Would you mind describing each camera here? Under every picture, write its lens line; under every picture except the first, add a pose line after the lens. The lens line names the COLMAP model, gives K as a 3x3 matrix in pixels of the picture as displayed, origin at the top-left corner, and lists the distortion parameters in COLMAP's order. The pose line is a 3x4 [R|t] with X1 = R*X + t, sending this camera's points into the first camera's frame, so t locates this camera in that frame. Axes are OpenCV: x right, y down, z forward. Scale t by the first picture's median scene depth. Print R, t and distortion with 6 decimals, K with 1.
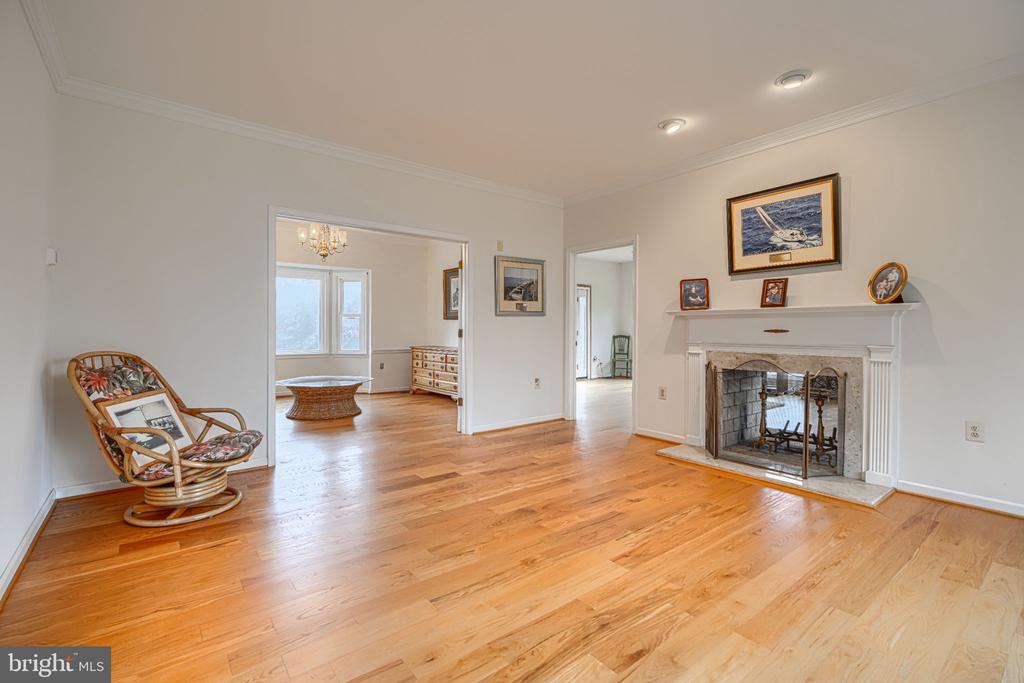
lens RADIAL K [[462.6, 0, 509.7], [0, 462.6, 332.9], [0, 0, 1]] dist [0.002262, 0.000896]
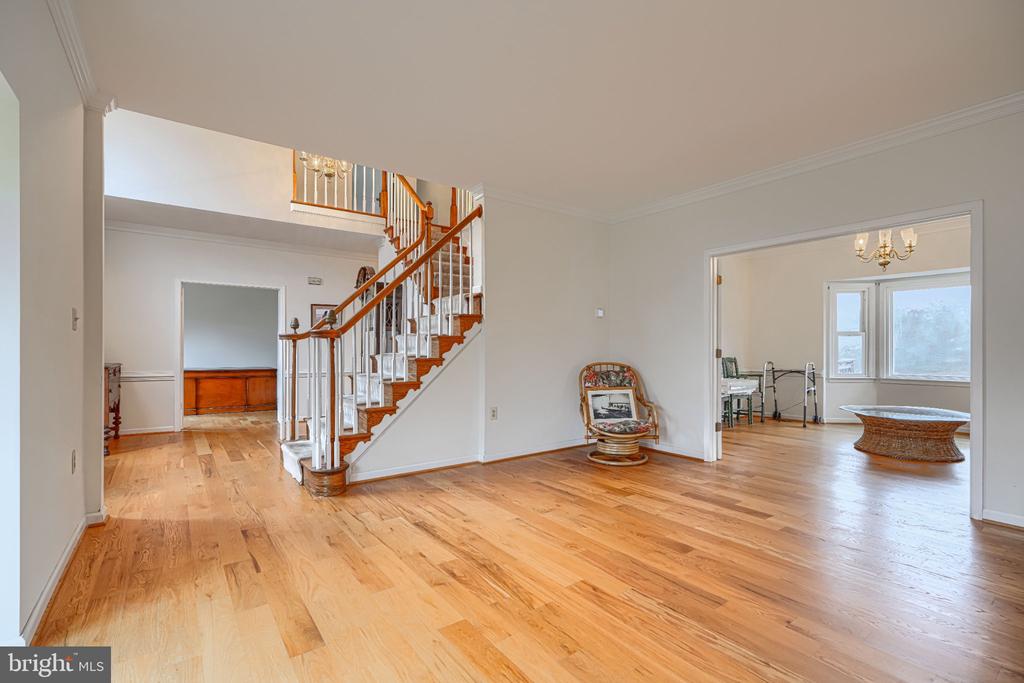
lens RADIAL K [[462.6, 0, 509.5], [0, 462.6, 349.5], [0, 0, 1]] dist [0.002262, 0.000896]
pose [[-0.035578, -0.007199, -0.999341, 0.942022], [-0.011673, 0.999909, -0.006787, 0.006451], [0.999299, 0.011424, -0.035658, 0.676383]]
